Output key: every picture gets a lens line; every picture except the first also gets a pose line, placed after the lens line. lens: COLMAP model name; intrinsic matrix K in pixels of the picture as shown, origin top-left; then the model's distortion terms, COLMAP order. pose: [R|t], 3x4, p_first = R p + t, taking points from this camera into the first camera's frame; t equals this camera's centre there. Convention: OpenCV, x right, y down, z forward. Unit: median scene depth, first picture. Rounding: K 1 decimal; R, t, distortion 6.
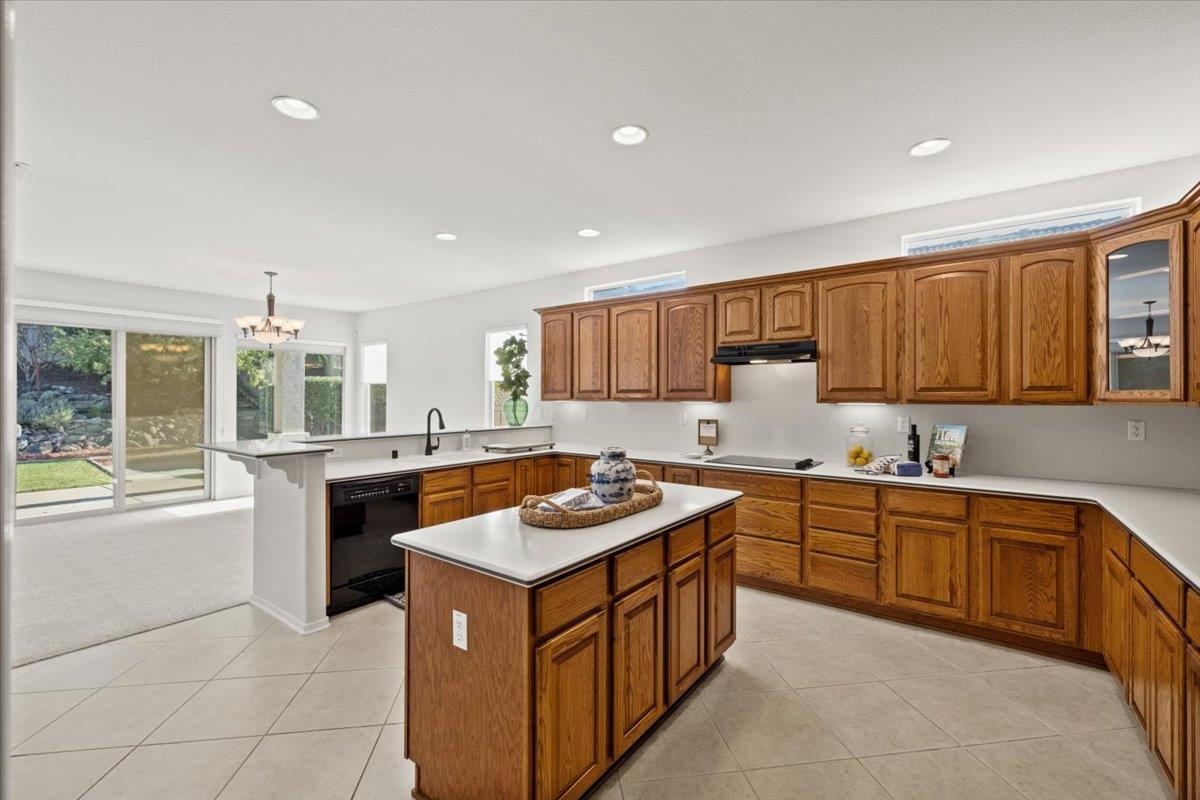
lens RADIAL K [[502.2, 0, 602.7], [0, 502.2, 396.7], [0, 0, 1]] dist [-0.000876, -0.000063]
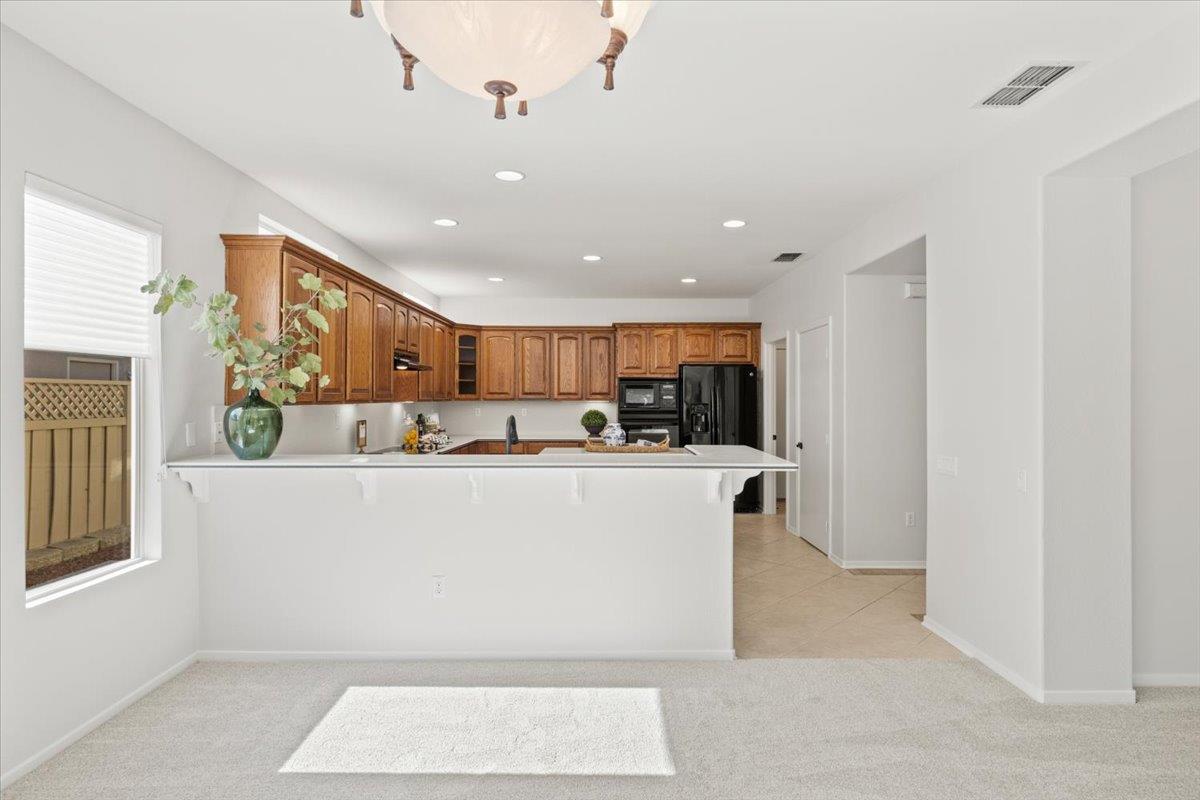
lens RADIAL K [[626.5, 0, 599.6], [0, 626.5, 394.5], [0, 0, 1]] dist [-0.001632, -0.000268]
pose [[-0.595667, -0.000334, 0.803232, -1.134180], [-0.005307, 0.999980, -0.003520, -0.003404], [-0.803214, -0.006360, -0.595657, 1.457283]]
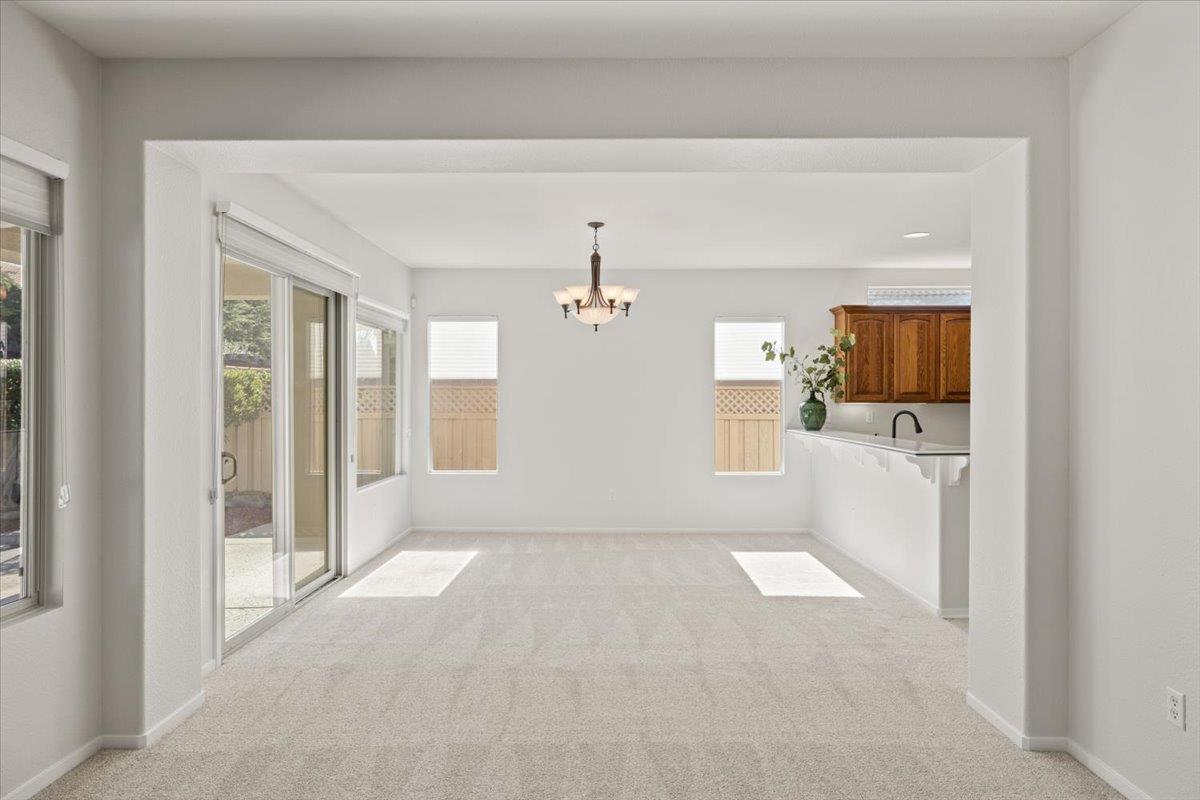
lens RADIAL K [[710.8, 0, 600.0], [0, 710.8, 400.0], [0, 0, 1]] dist [-0.003645, -0.000587]
pose [[0.807395, -0.003448, 0.590002, -1.660946], [0.000505, 0.999987, 0.005153, -0.005605], [-0.590012, -0.003862, 0.807386, 0.252805]]
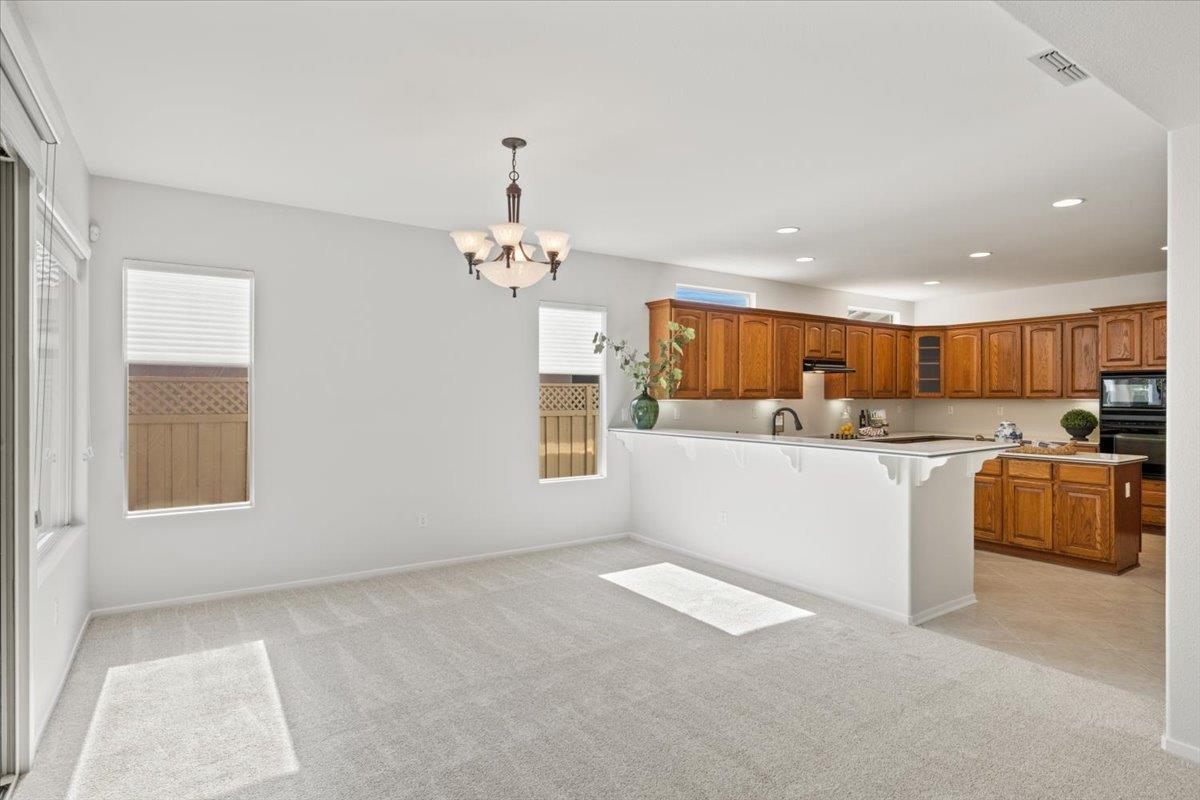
lens RADIAL K [[626.5, 0, 599.6], [0, 626.5, 394.5], [0, 0, 1]] dist [-0.001632, -0.000268]
pose [[0.337553, -0.000854, 0.941306, -1.608516], [-0.001829, 0.999997, 0.001563, -0.003192], [-0.941305, -0.002249, 0.337550, 0.952100]]
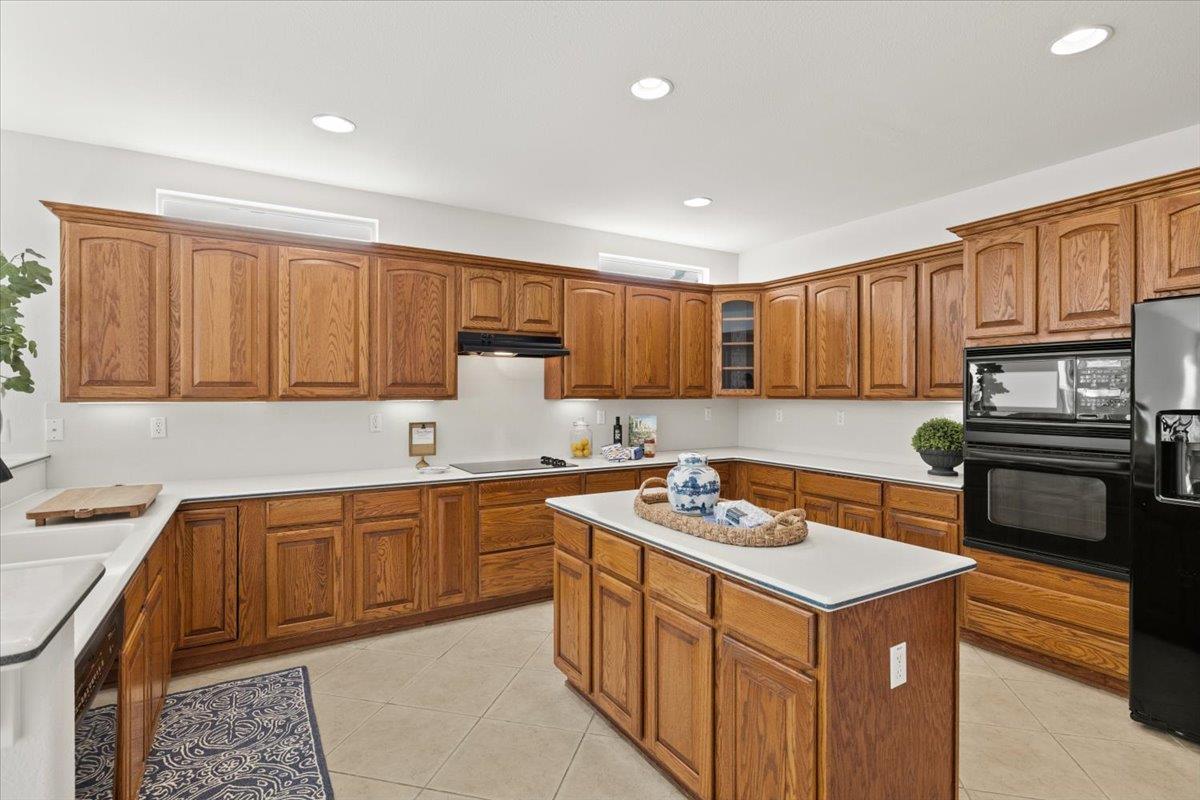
lens RADIAL K [[582.5, 0, 599.1], [0, 582.5, 394.5], [0, 0, 1]] dist [0.000238, -0.000085]
pose [[0.384593, -0.004862, 0.923073, -0.556972], [-0.001554, 0.999981, 0.005914, -0.003824], [-0.923085, -0.003709, 0.384579, 0.430320]]
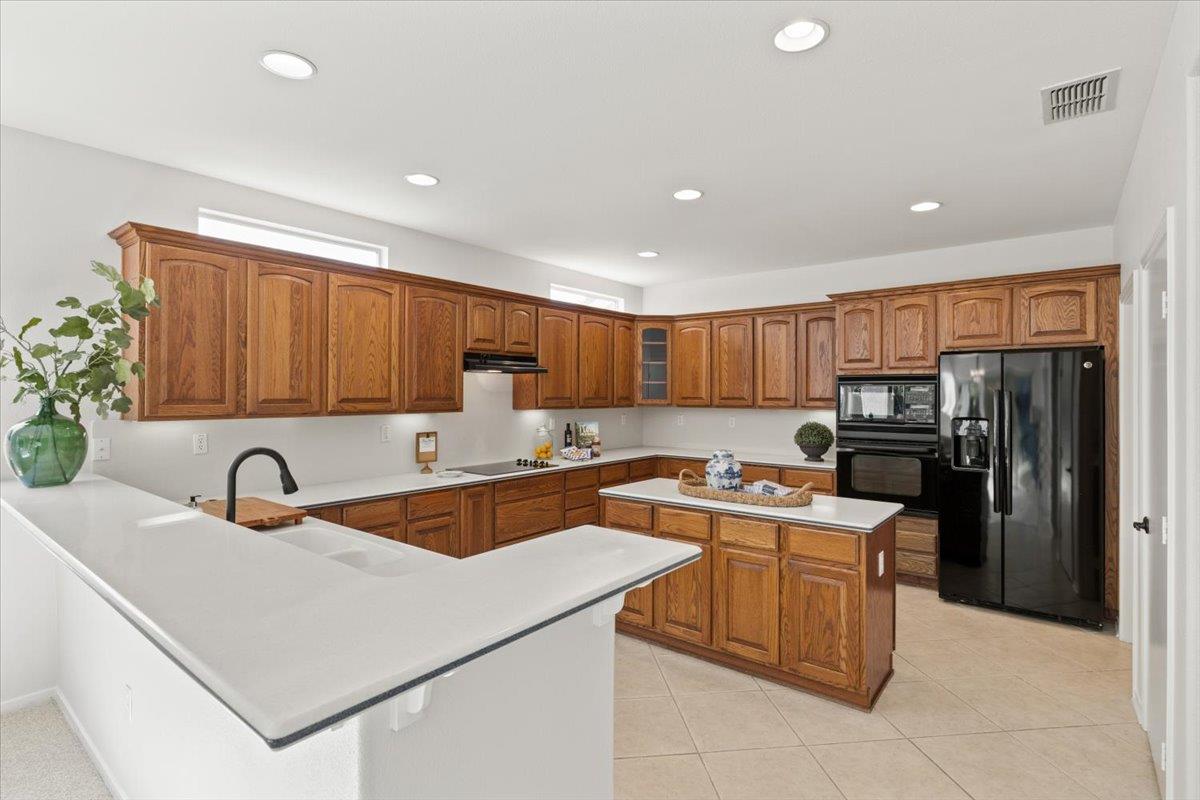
lens RADIAL K [[586.0, 0, 600.7], [0, 586.0, 391.4], [0, 0, 1]] dist [0.000720, 0.000405]
pose [[0.035751, 0.000790, 0.999360, -0.846893], [-0.004333, 0.999990, -0.000636, -0.027378], [-0.999351, -0.004307, 0.035754, 0.714432]]
